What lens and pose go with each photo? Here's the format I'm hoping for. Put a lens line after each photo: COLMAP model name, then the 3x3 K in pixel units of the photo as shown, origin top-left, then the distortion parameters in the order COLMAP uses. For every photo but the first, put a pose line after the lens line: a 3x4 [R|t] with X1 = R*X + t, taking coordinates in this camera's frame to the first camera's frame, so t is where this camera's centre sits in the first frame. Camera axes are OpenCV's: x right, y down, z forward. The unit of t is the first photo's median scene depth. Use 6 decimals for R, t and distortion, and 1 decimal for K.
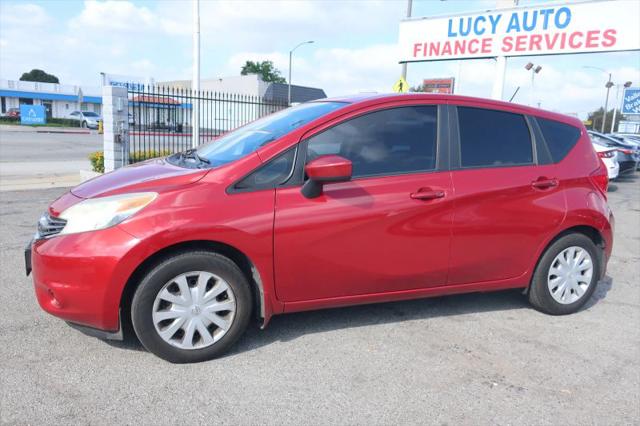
lens RADIAL K [[501.2, 0, 320.0], [0, 501.2, 213.0], [0, 0, 1]] dist [0.002932, -0.000332]
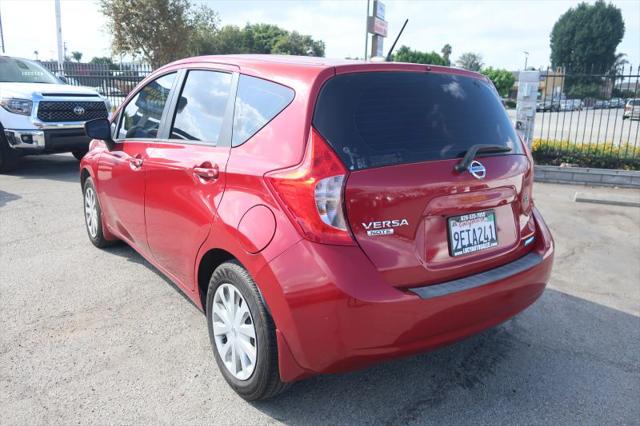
lens RADIAL K [[498.9, 0, 320.0], [0, 498.9, 213.0], [0, 0, 1]] dist [0.004188, -0.000916]
pose [[0.225388, 0.179470, -0.957596, 1.130817], [-0.173925, 0.974510, 0.141703, -0.125734], [0.958619, 0.134611, 0.250857, 0.979917]]
